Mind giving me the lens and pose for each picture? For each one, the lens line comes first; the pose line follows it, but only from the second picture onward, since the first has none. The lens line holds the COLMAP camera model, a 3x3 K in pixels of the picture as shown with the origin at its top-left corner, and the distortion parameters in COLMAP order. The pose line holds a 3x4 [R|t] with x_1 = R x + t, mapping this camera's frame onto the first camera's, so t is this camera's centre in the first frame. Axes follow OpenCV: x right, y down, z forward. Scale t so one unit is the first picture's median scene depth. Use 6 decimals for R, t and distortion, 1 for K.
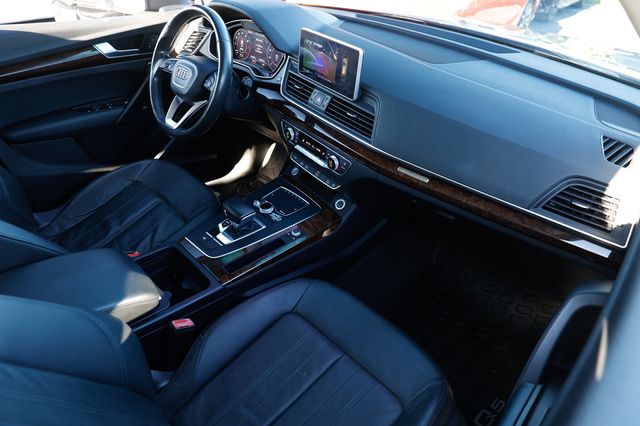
lens RADIAL K [[437.0, 0, 320.3], [0, 437.0, 192.4], [0, 0, 1]] dist [-0.035507, 0.000142]
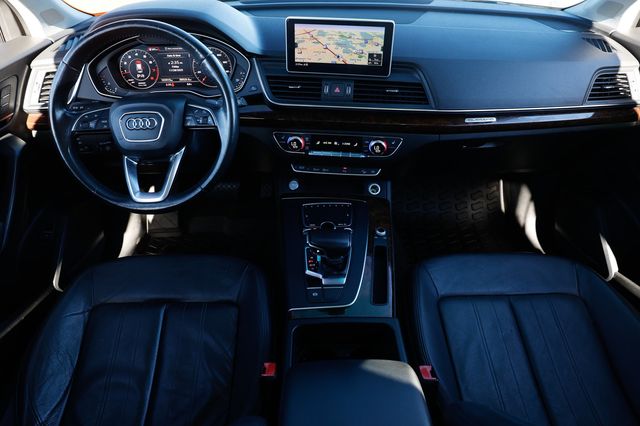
lens RADIAL K [[435.3, 0, 320.0], [0, 435.3, 213.0], [0, 0, 1]] dist [-0.112133, 0.093591]
pose [[0.675547, -0.461096, 0.575349, -0.608431], [0.420659, 0.881896, 0.212851, -0.179812], [-0.605543, 0.098235, 0.789726, 0.319941]]
